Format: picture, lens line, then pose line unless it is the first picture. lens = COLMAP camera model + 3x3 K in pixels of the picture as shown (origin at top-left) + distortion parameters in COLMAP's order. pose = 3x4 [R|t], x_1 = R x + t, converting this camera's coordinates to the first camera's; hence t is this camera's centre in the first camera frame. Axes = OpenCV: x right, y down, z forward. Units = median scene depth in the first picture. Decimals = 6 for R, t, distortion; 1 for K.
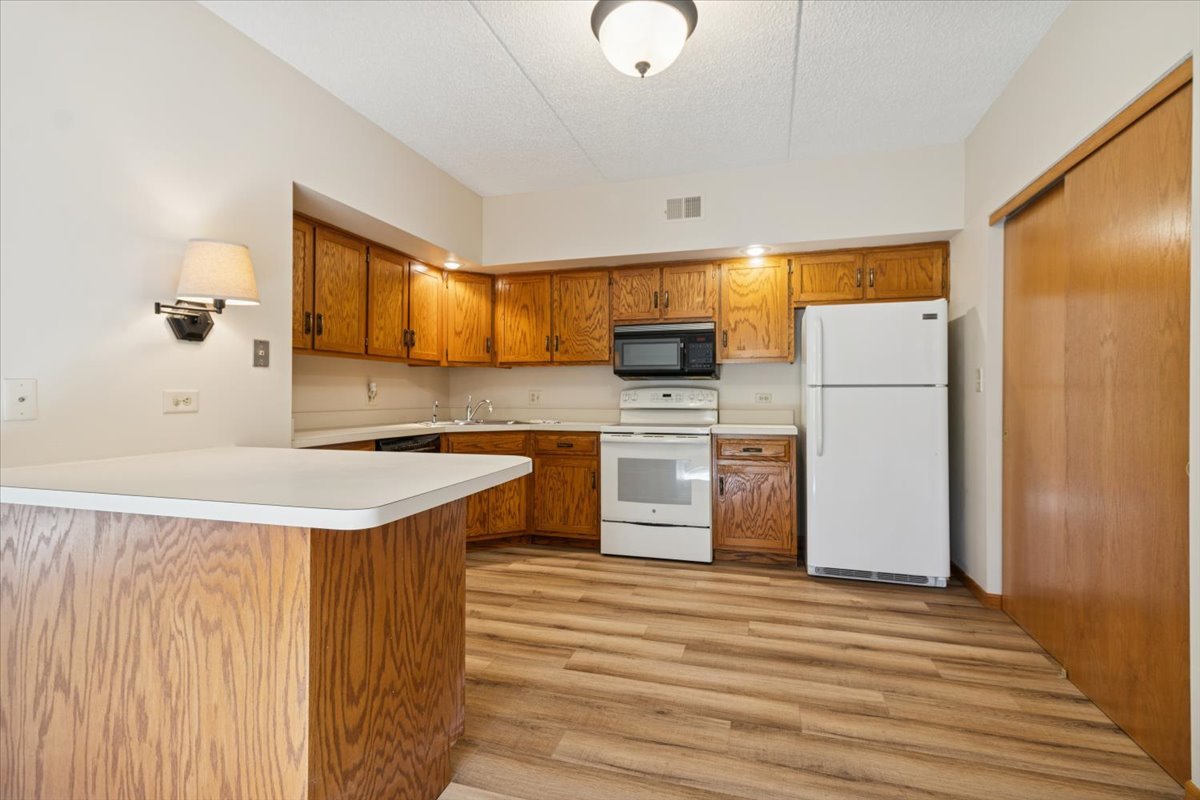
lens RADIAL K [[557.3, 0, 592.7], [0, 557.3, 387.6], [0, 0, 1]] dist [0.001852, 0.000660]
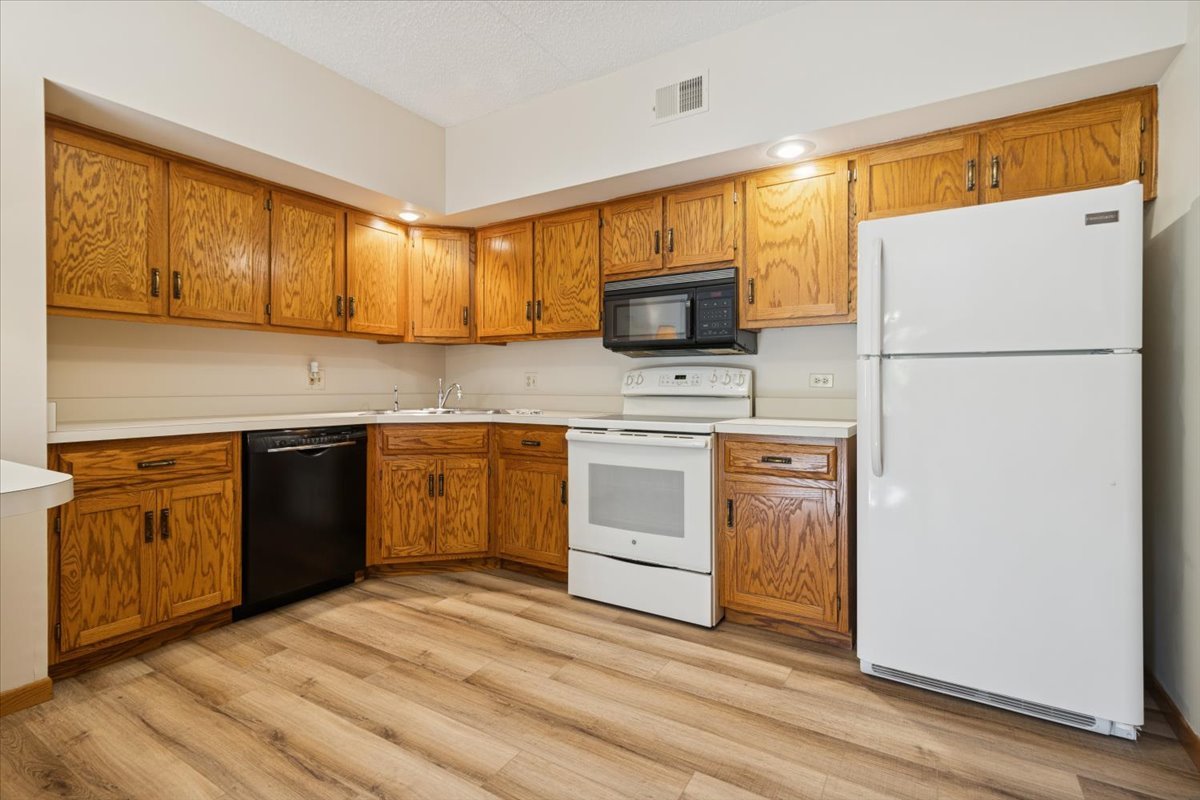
lens RADIAL K [[553.3, 0, 596.2], [0, 553.3, 384.8], [0, 0, 1]] dist [0.002185, 0.000562]
pose [[0.967630, 0.000917, -0.252371, 0.249160], [0.002433, 0.999913, 0.012965, 0.017275], [0.252361, -0.013159, 0.967544, 0.339169]]
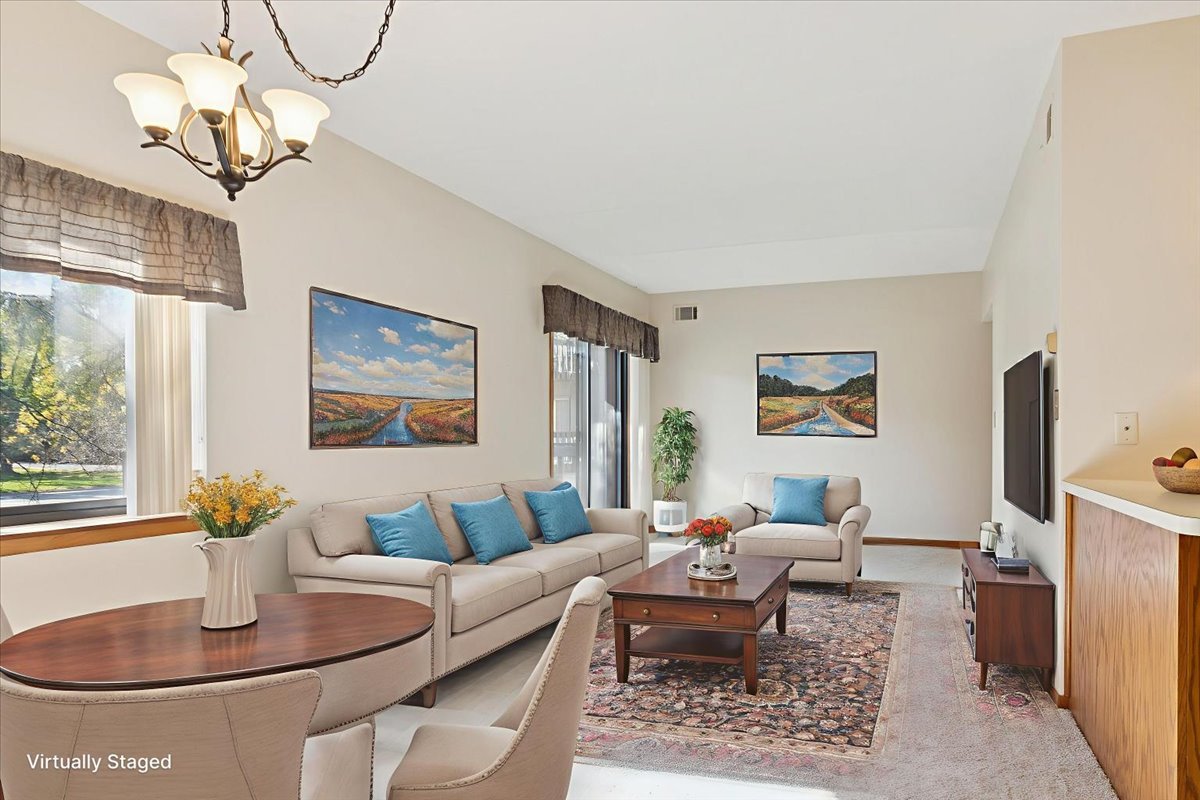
lens RADIAL K [[731.3, 0, 657.5], [0, 731.3, 446.3], [0, 0, 1]] dist [0.003250, -0.000150]
pose [[-0.042938, 0.014367, -0.998974, 0.328442], [0.007835, 0.999871, 0.014043, 0.013469], [0.999047, -0.007224, -0.043045, -0.003759]]
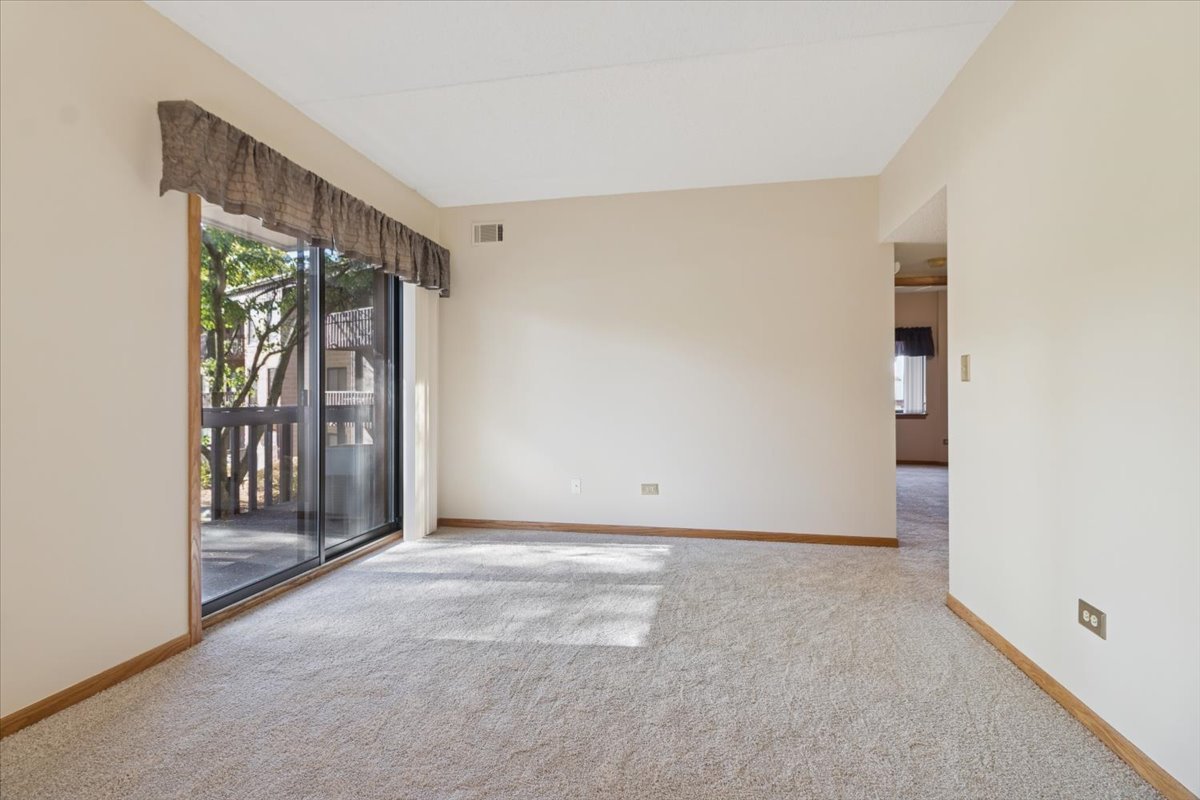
lens RADIAL K [[557.5, 0, 600.0], [0, 557.5, 400.0], [0, 0, 1]] dist [0.001505, 0.000267]
pose [[0.109869, 0.003042, -0.993941, -0.577243], [0.010777, 0.999933, 0.004251, 0.018103], [0.993888, -0.011178, 0.109829, 0.096257]]
